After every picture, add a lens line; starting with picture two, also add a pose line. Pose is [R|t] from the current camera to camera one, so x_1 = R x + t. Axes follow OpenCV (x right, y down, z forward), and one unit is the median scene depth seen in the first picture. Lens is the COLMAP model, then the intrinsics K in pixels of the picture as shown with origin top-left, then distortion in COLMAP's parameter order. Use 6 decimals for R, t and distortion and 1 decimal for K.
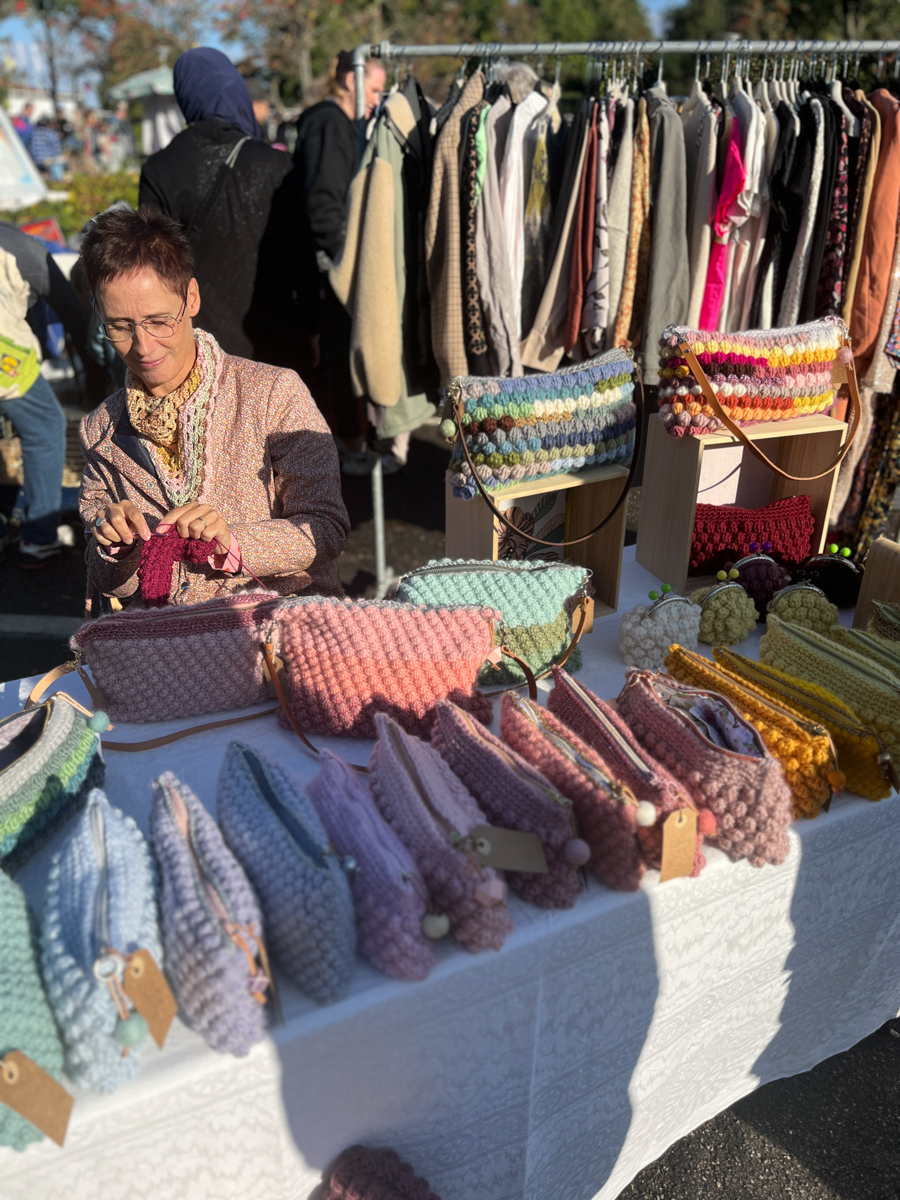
lens RADIAL K [[912.2, 0, 446.0], [0, 912.2, 598.4], [0, 0, 1]] dist [0.036979, -0.019675]
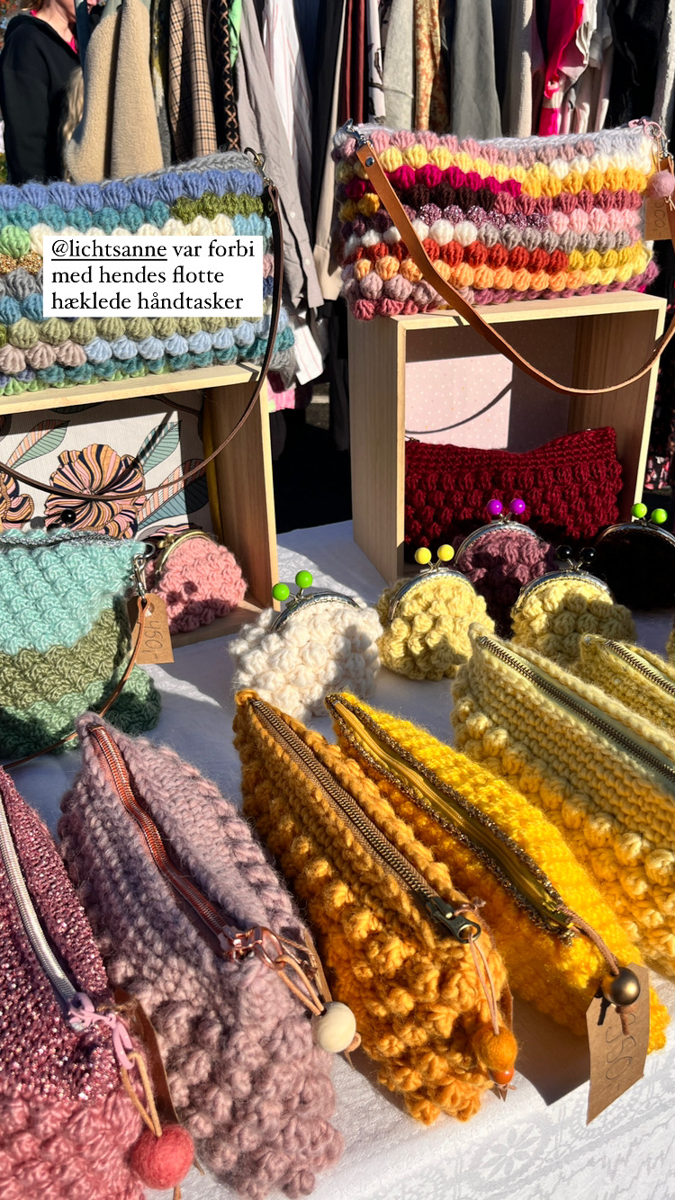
lens RADIAL K [[918.2, 0, 348.2], [0, 918.2, 599.9], [0, 0, 1]] dist [0.049964, 0.003243]
pose [[0.999514, -0.007246, -0.030305, 0.260431], [0.007136, 0.999968, -0.003723, 0.003725], [0.030331, 0.003505, 0.999534, 0.416552]]
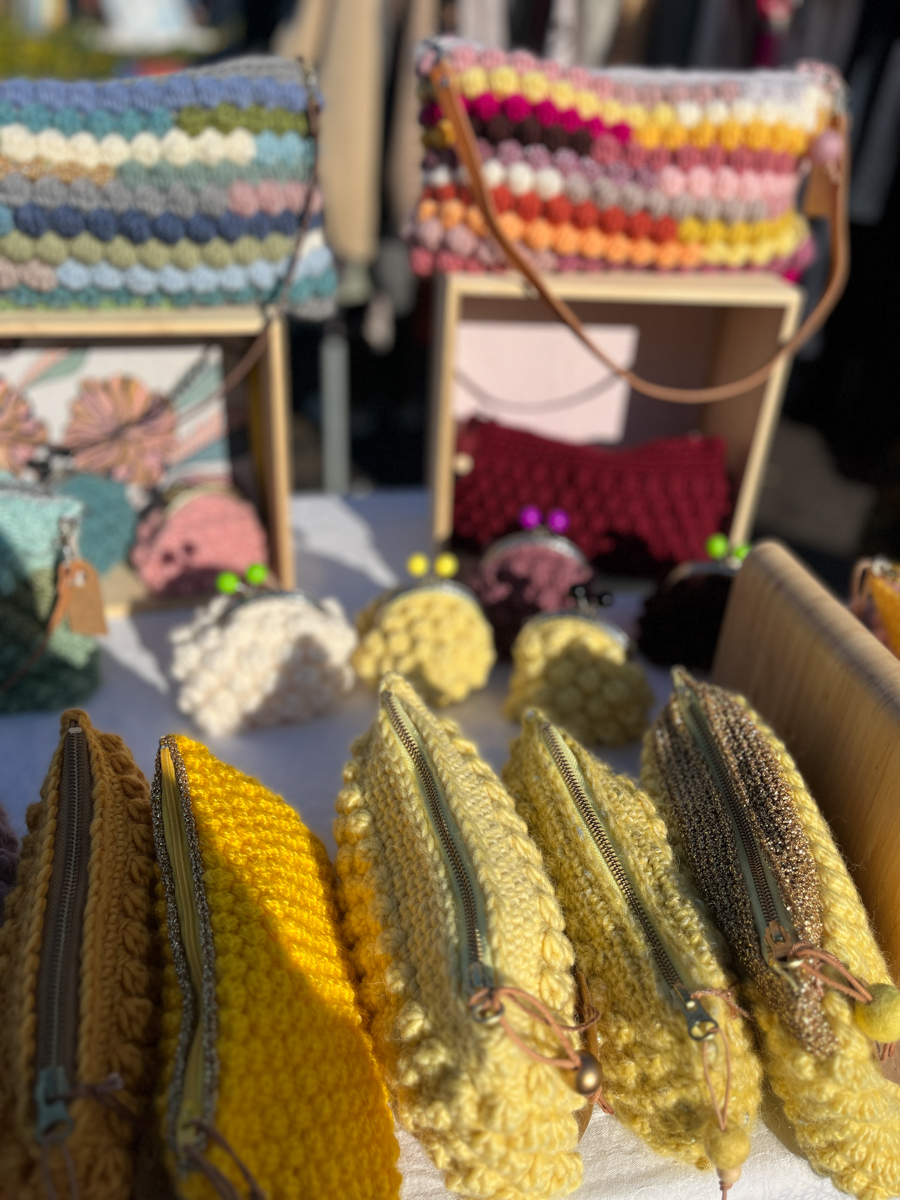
lens RADIAL K [[912.2, 0, 452.9], [0, 912.2, 596.1], [0, 0, 1]] dist [0.036979, -0.019675]
pose [[0.968236, 0.170252, -0.183123, 0.392185], [-0.156855, 0.983921, 0.085415, -0.050232], [0.194720, -0.053978, 0.979372, 0.511982]]
